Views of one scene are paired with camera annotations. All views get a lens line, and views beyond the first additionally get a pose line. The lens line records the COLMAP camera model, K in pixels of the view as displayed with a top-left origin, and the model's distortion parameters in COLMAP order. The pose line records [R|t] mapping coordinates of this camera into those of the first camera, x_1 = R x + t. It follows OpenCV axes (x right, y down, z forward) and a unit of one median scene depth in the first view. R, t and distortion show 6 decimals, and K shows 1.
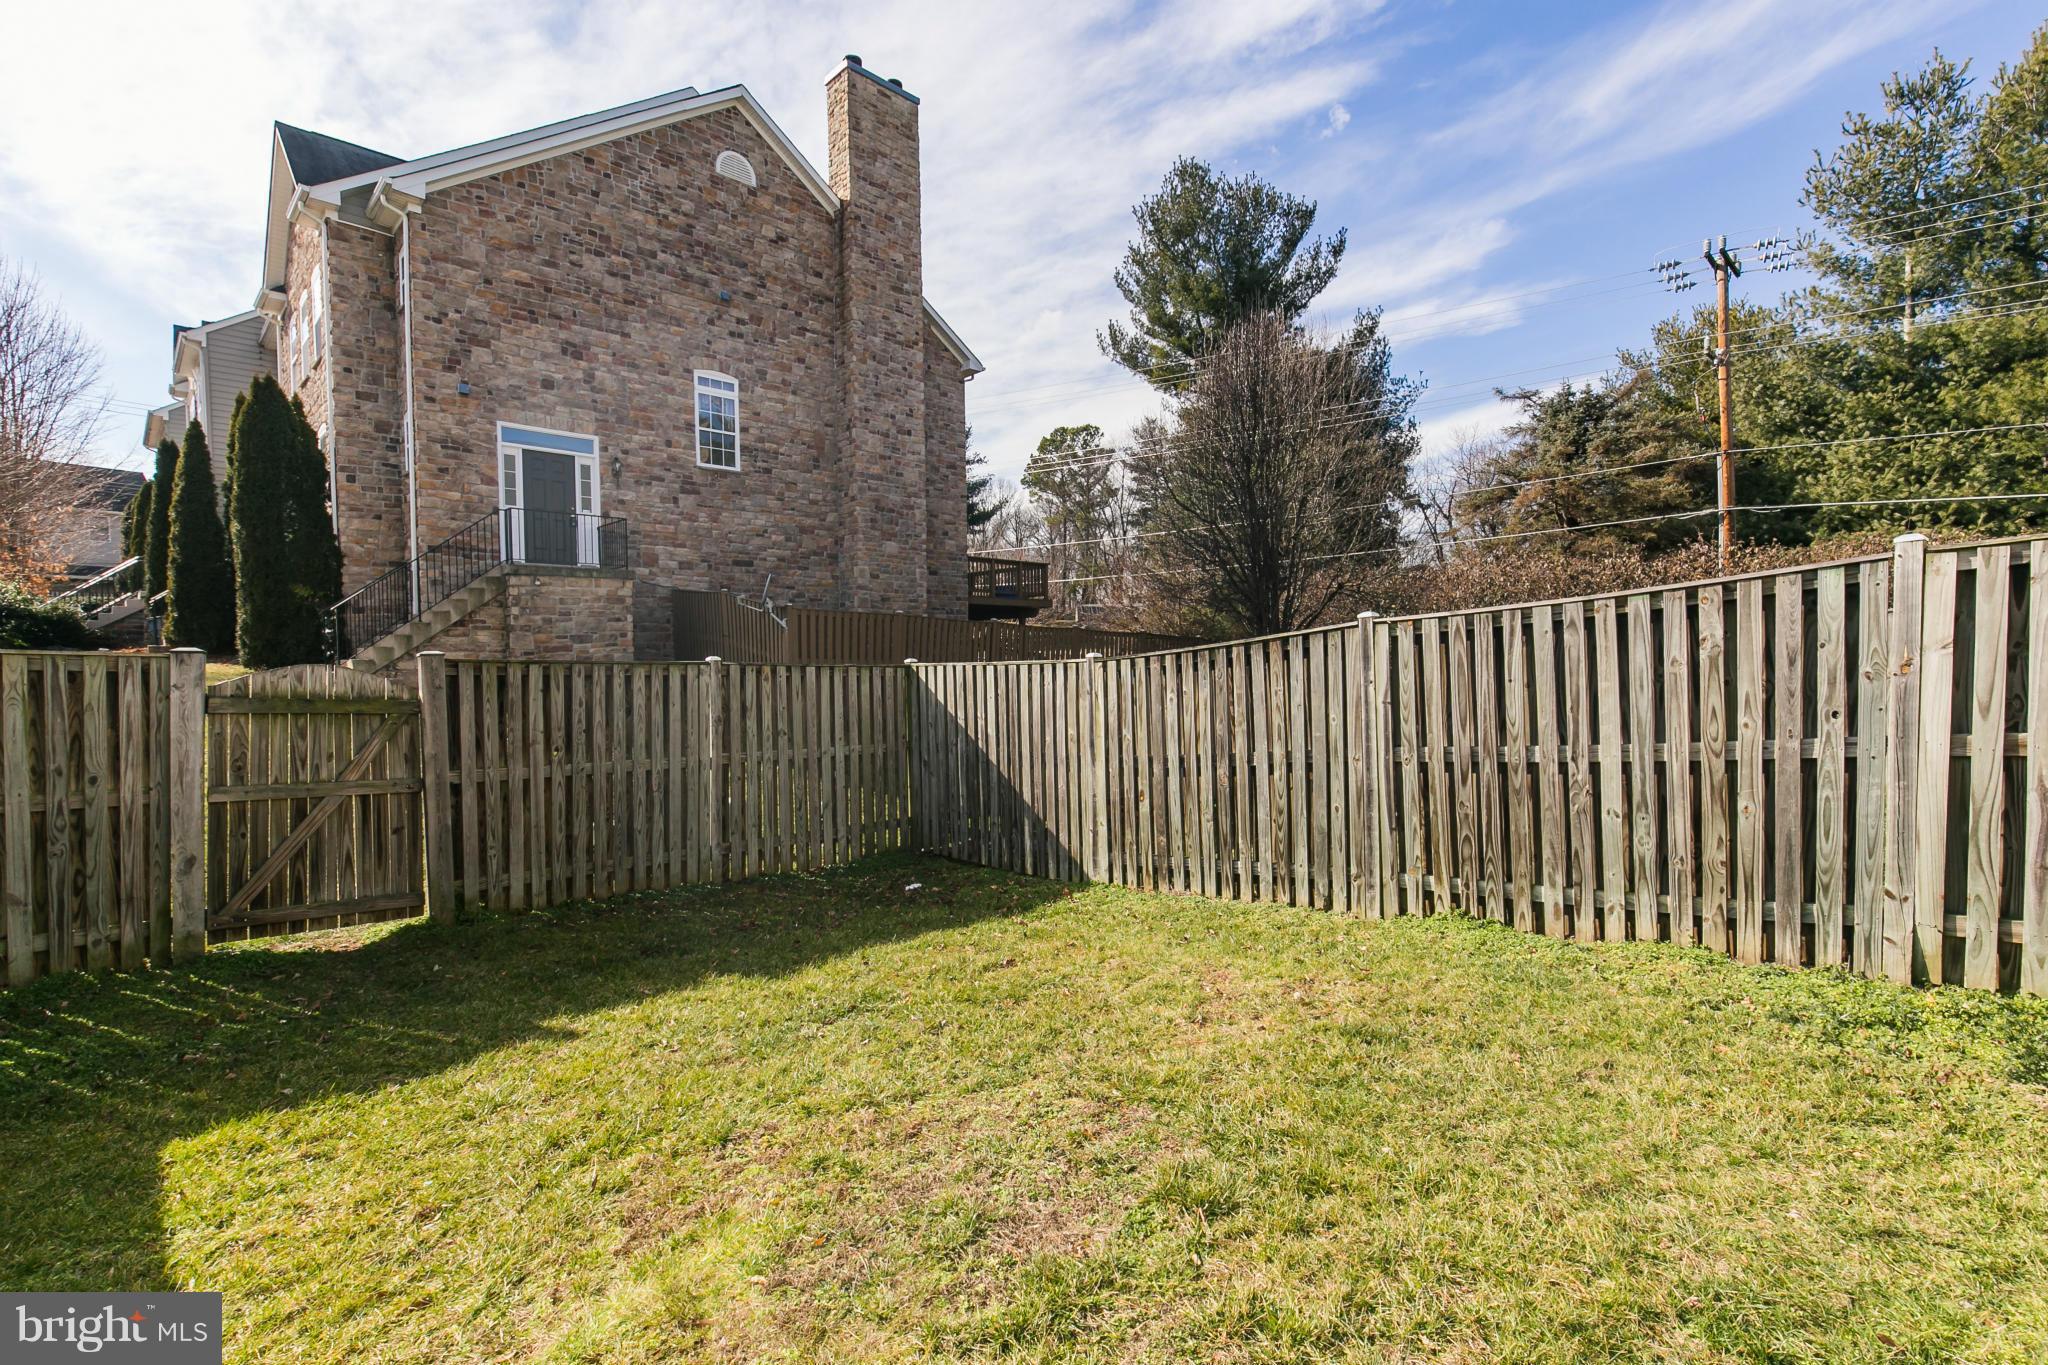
lens RADIAL K [[919.2, 0, 1045.3], [0, 919.2, 676.0], [0, 0, 1]] dist [0.008521, -0.005213]
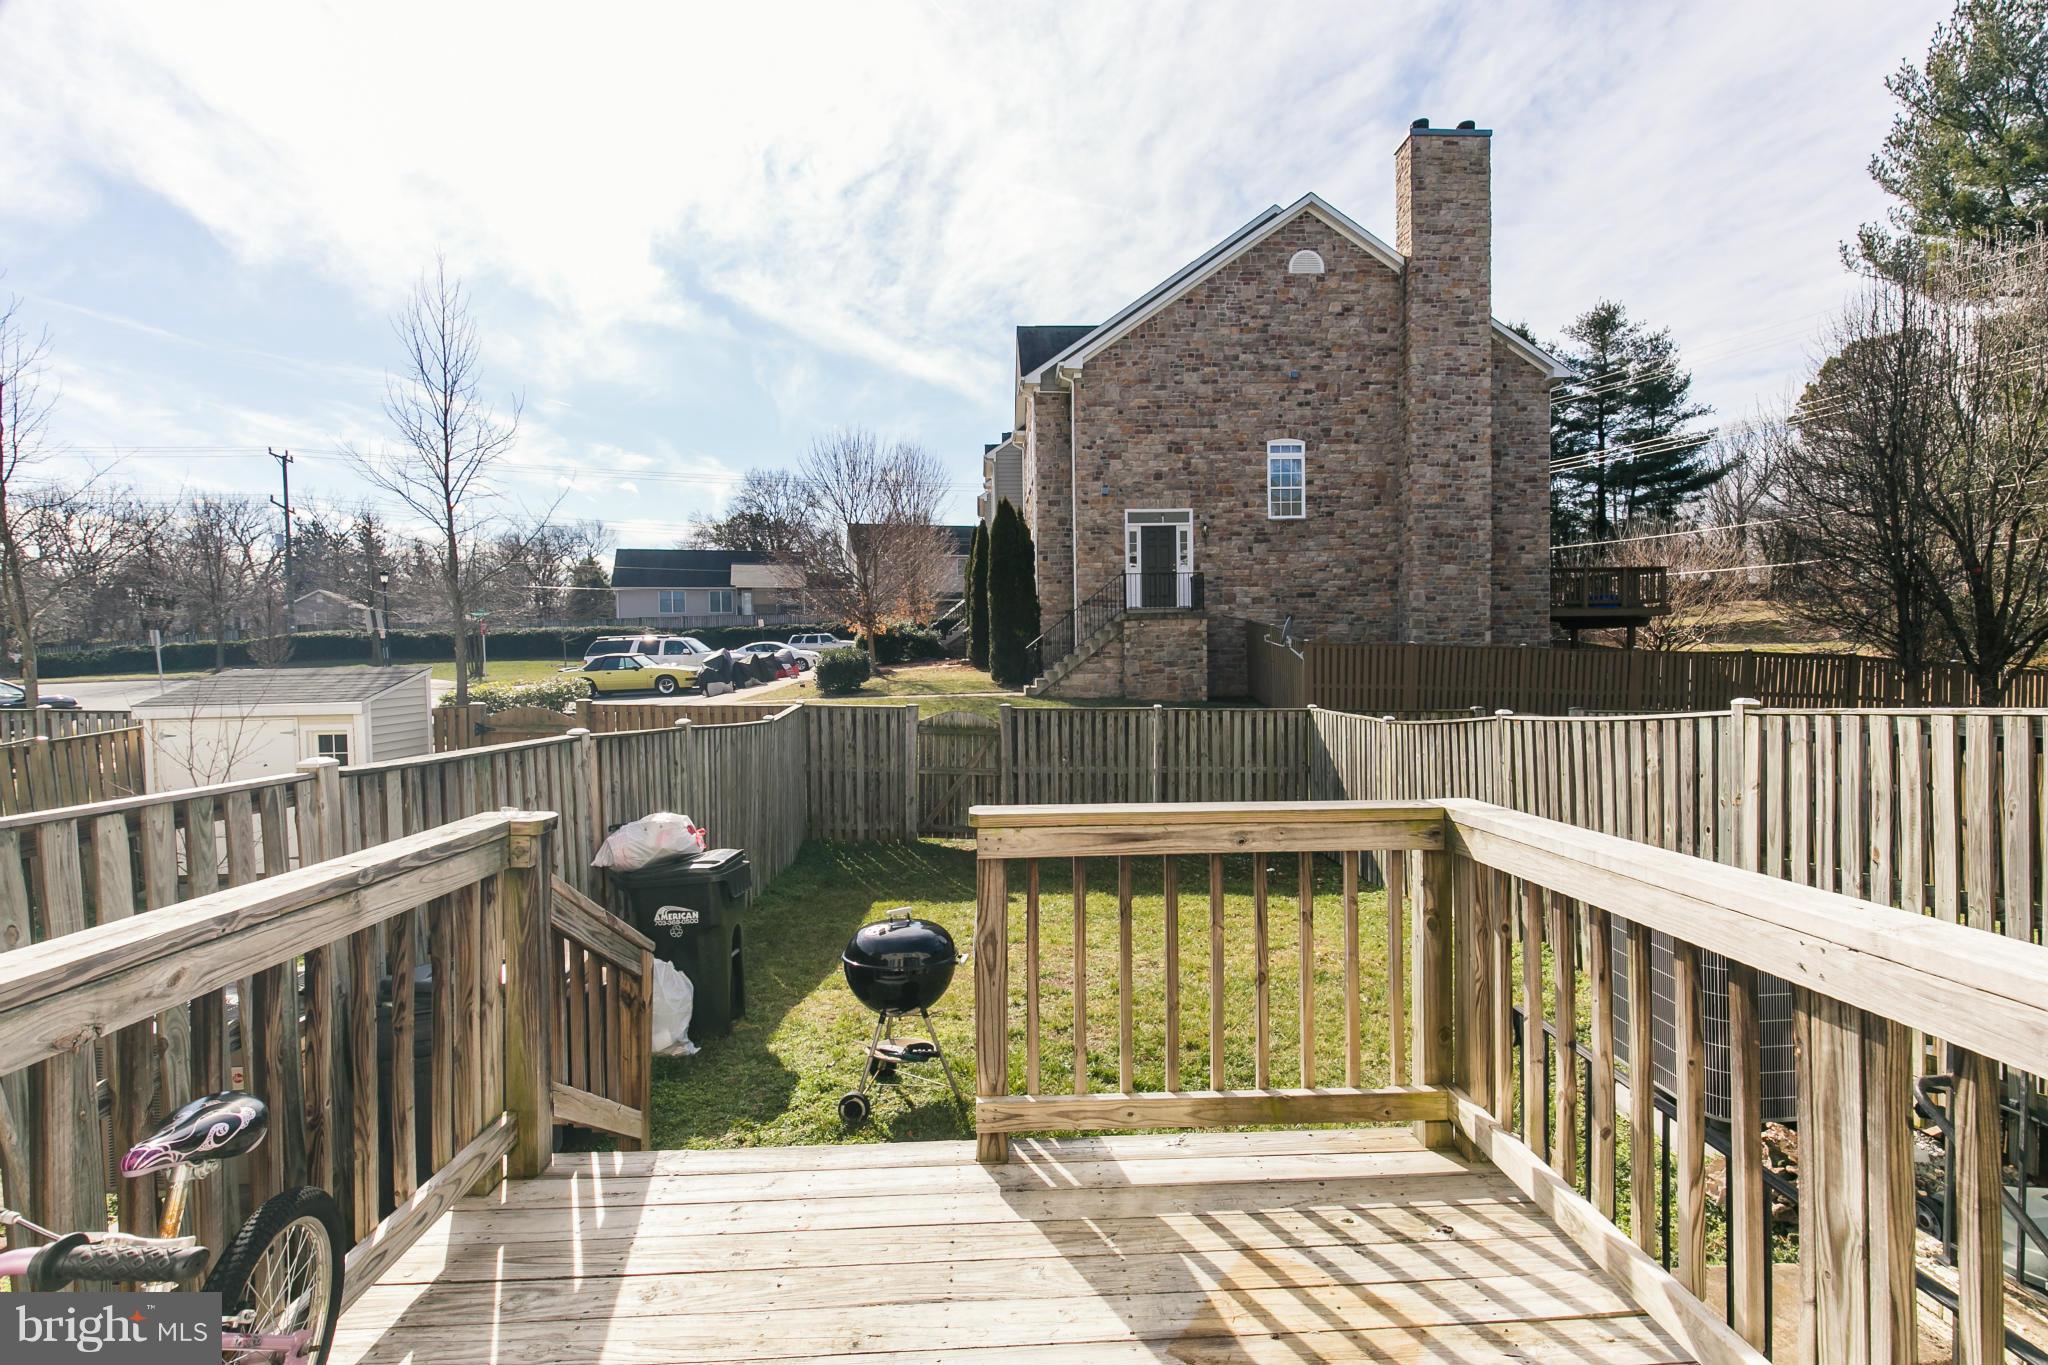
lens RADIAL K [[919.2, 0, 1045.3], [0, 919.2, 676.0], [0, 0, 1]] dist [0.008521, -0.005213]
pose [[0.751378, 0.022403, -0.659492, 0.223563], [-0.010697, 0.999706, 0.021773, -0.042993], [0.659785, -0.009305, 0.751396, -0.131633]]
